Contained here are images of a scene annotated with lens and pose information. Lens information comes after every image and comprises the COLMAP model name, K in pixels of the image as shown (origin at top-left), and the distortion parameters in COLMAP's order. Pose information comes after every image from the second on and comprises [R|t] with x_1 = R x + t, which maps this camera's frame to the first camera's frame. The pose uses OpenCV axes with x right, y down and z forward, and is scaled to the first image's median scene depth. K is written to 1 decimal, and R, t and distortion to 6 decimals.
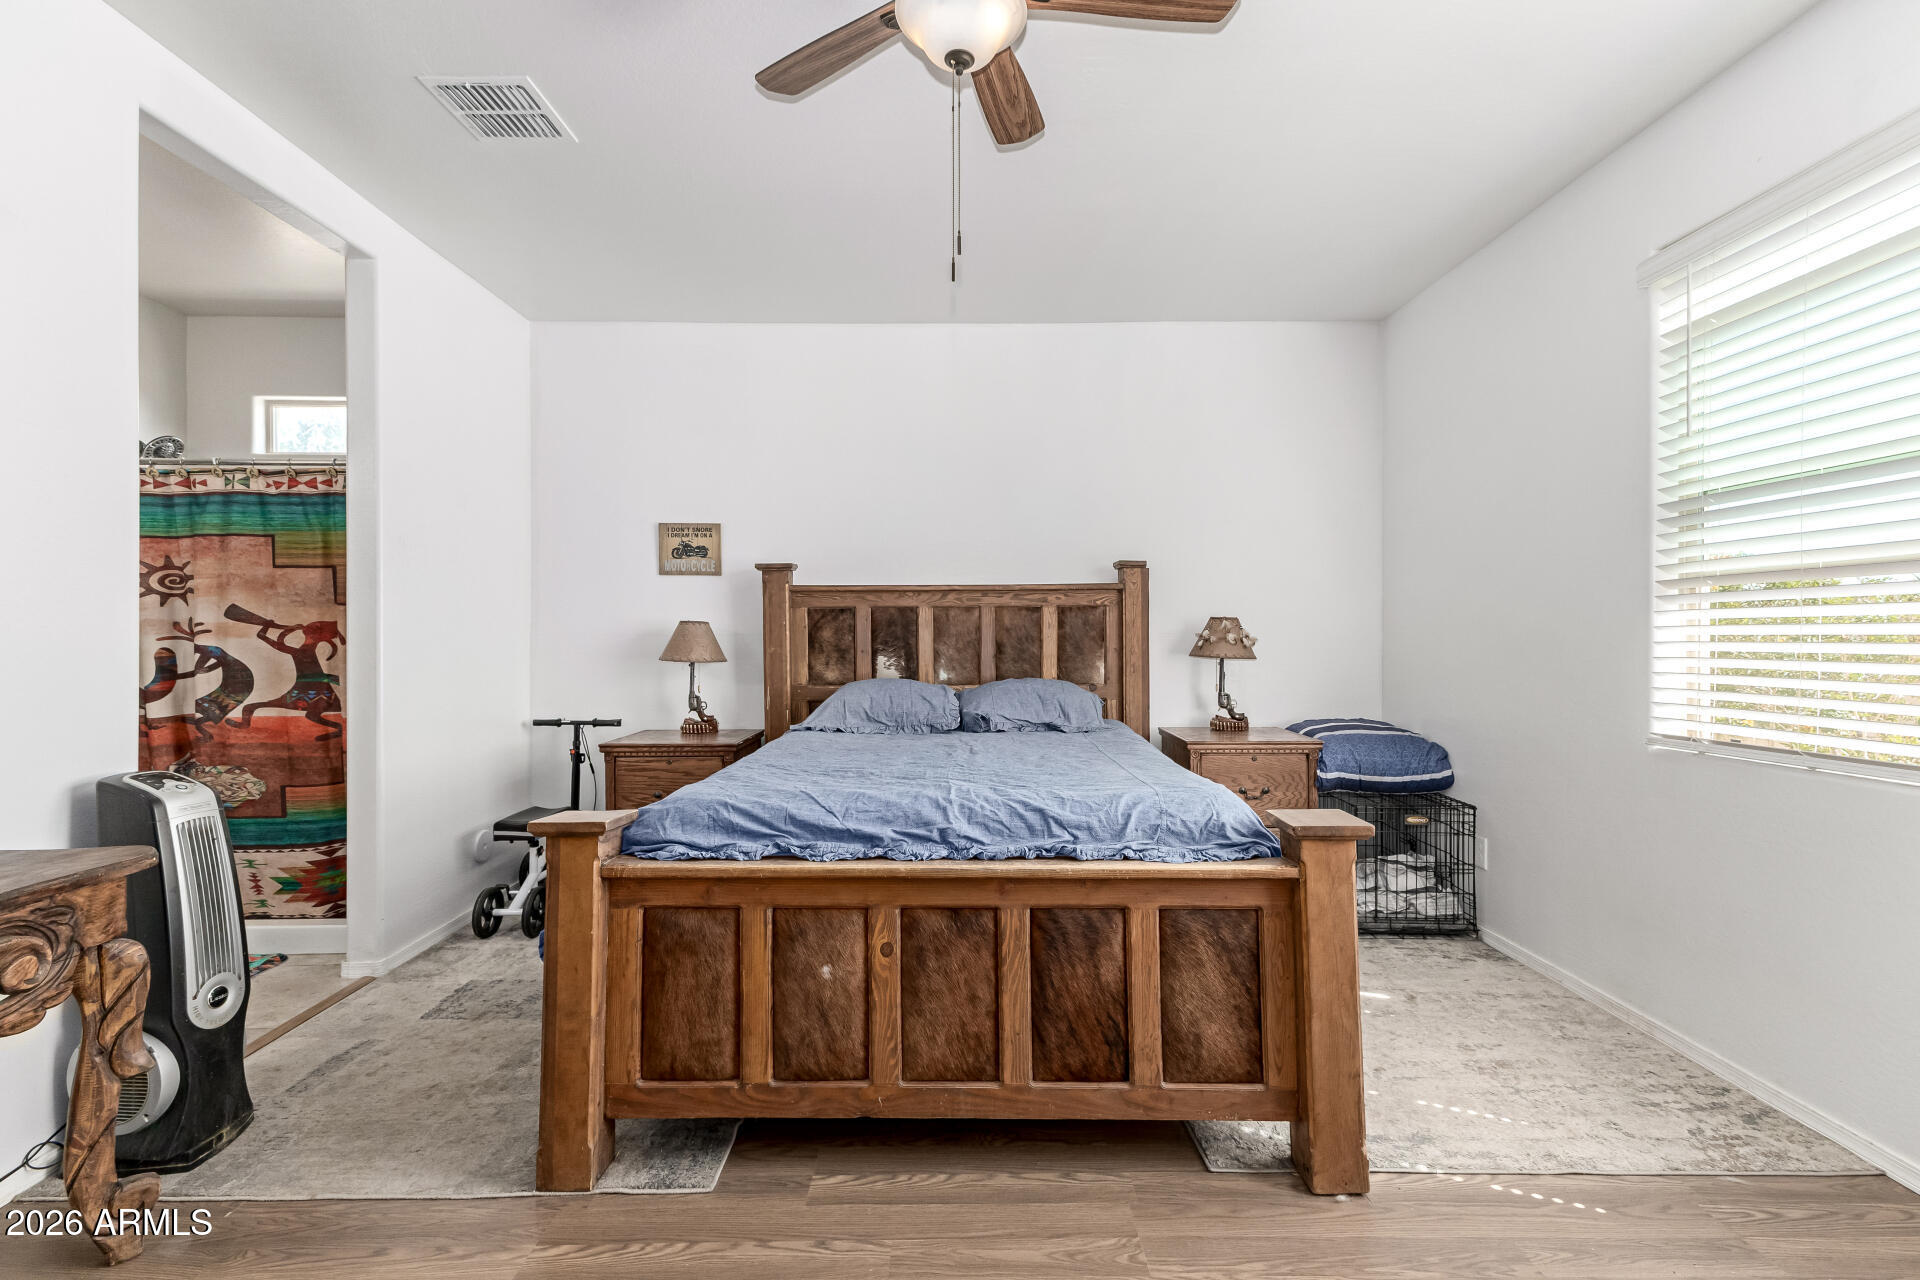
lens RADIAL K [[855.4, 0, 953.9], [0, 855.4, 625.3], [0, 0, 1]] dist [0.027123, -0.000994]
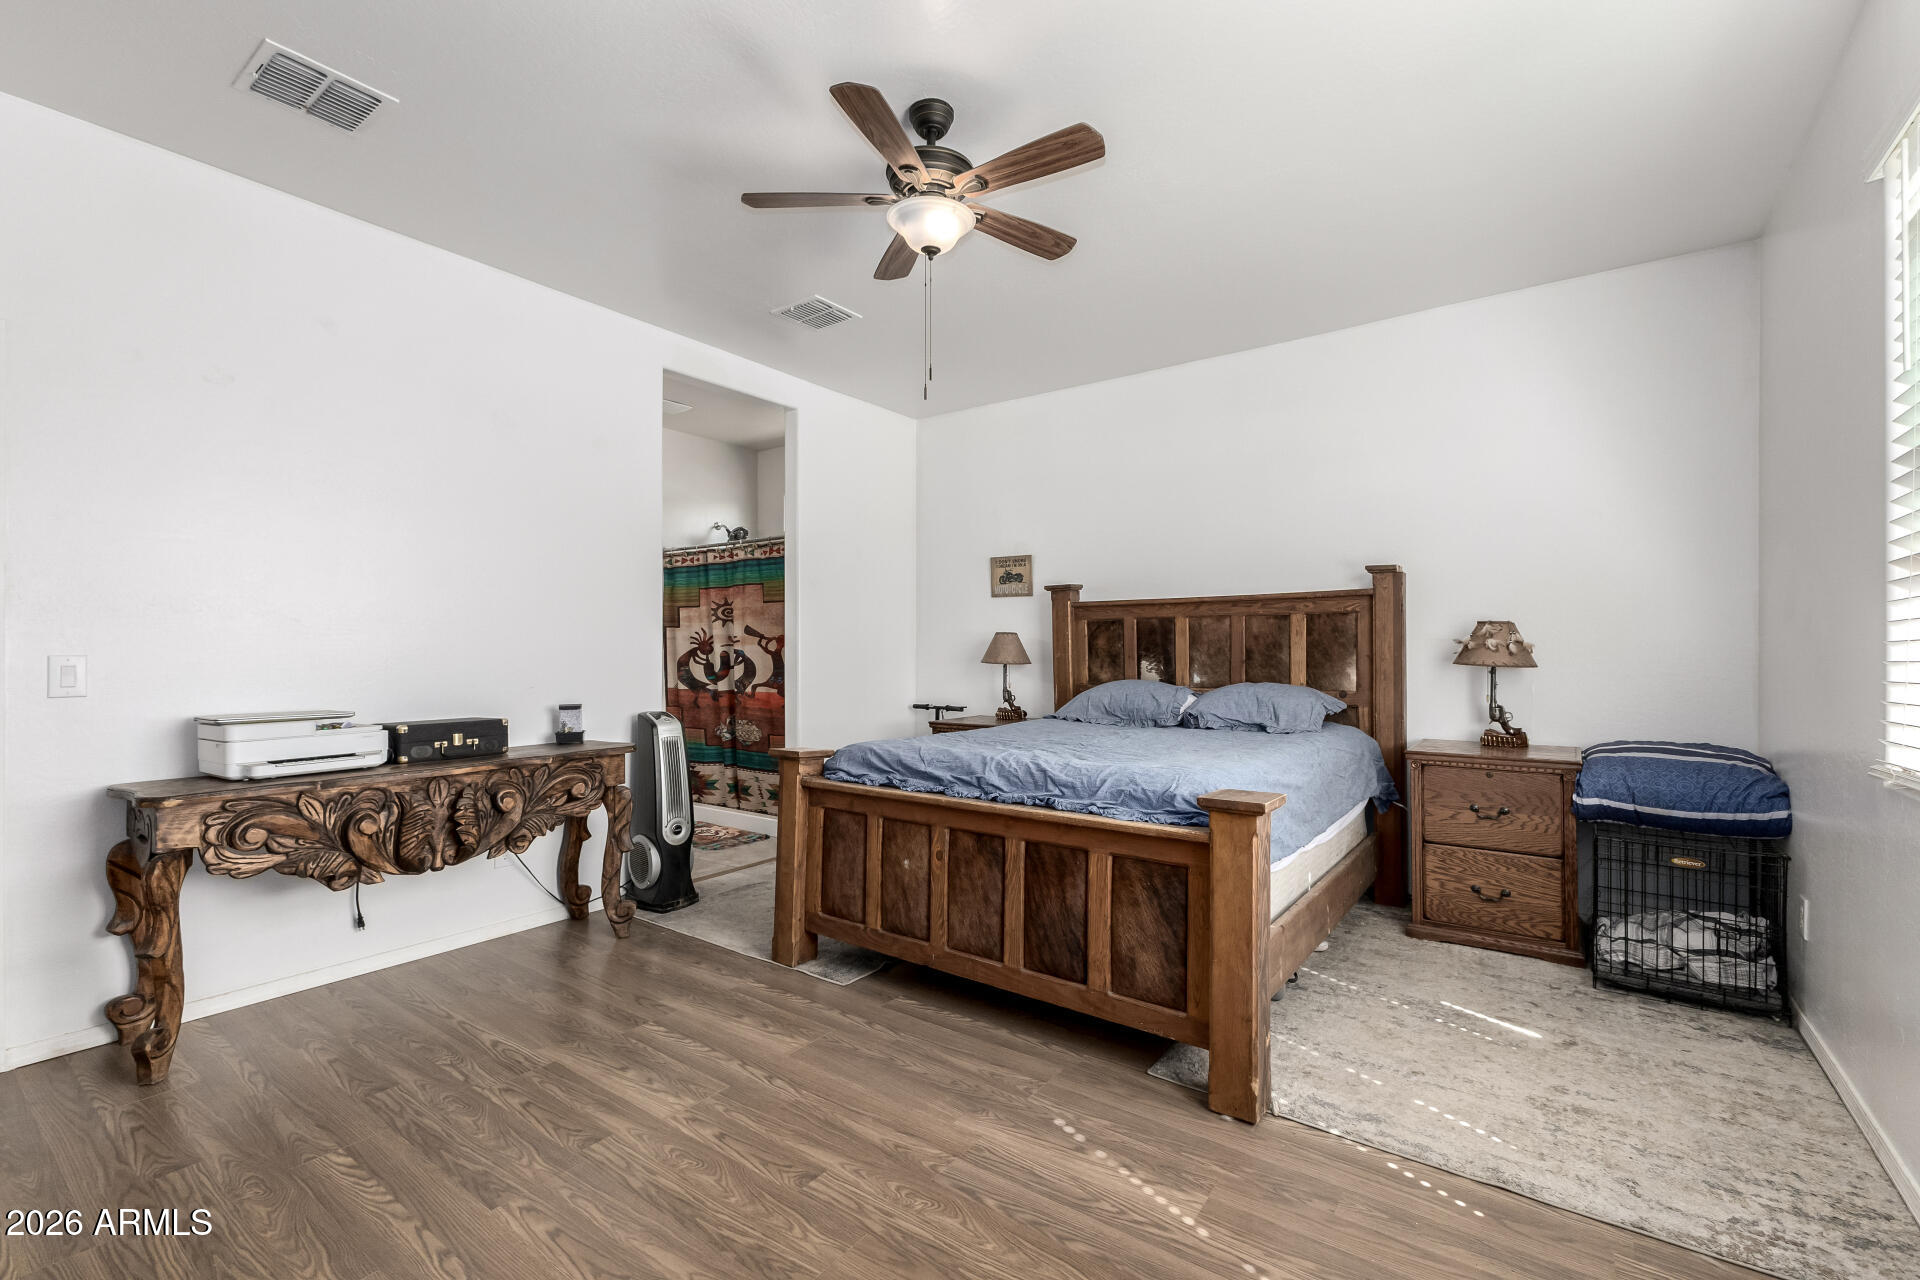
lens RADIAL K [[855.4, 0, 977.7], [0, 855.4, 644.0], [0, 0, 1]] dist [0.027123, -0.000994]
pose [[0.803584, -0.003528, -0.595181, 0.620929], [0.006201, 0.999978, 0.002444, 0.013112], [0.595160, -0.005655, 0.803588, -0.090254]]
